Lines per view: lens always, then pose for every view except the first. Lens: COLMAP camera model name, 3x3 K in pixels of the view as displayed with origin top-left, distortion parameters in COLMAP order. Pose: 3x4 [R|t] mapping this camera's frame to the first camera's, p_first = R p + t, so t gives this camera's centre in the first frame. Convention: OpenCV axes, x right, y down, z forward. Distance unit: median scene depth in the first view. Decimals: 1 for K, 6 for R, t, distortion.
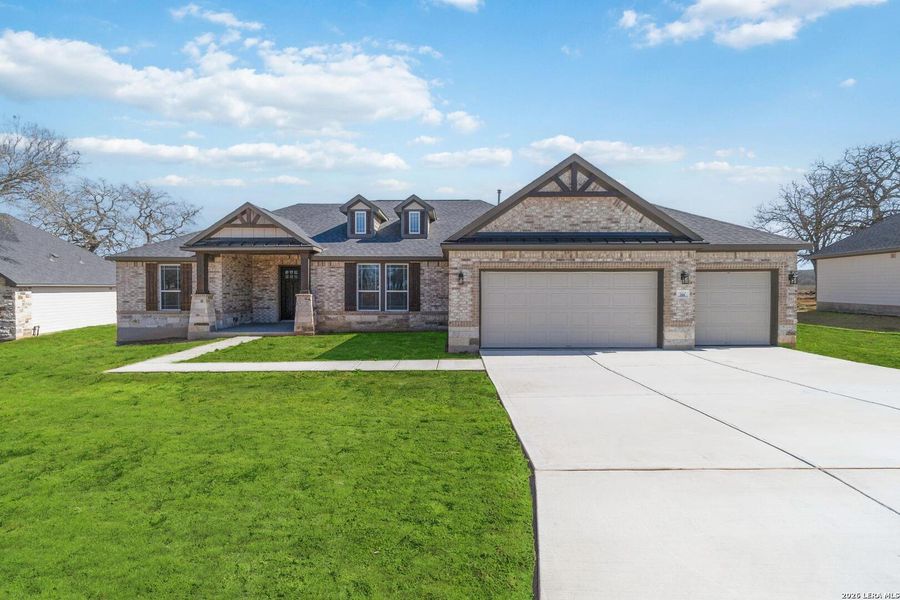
lens RADIAL K [[435.8, 0, 449.6], [0, 435.8, 287.7], [0, 0, 1]] dist [0.001658, 0.000449]
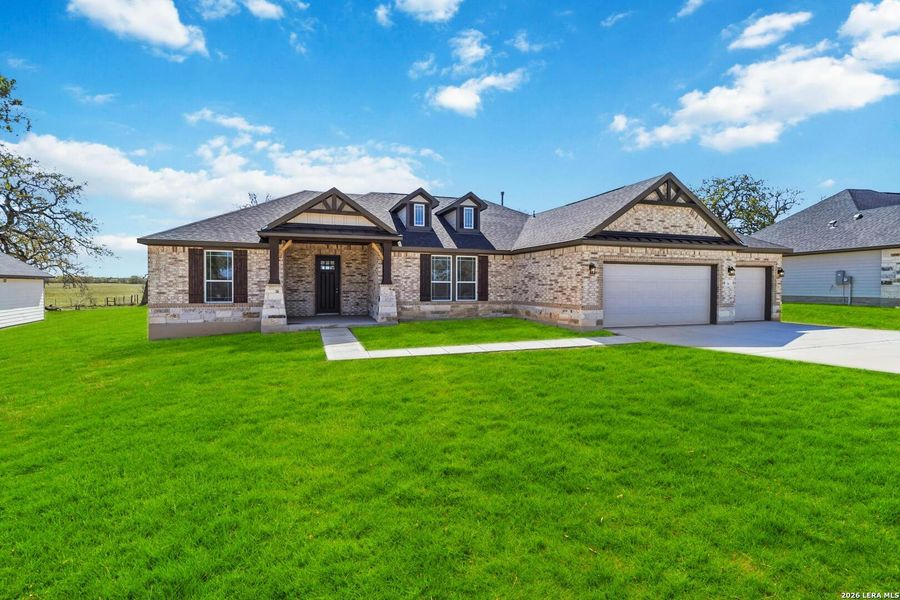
lens RADIAL K [[427.3, 0, 471.4], [0, 427.3, 288.8], [0, 0, 1]] dist [0.000319, 0.000010]
pose [[0.941034, -0.000300, 0.338312, -0.493031], [-0.002185, 0.999973, 0.006964, 0.018266], [-0.338305, -0.007292, 0.941008, 0.019249]]
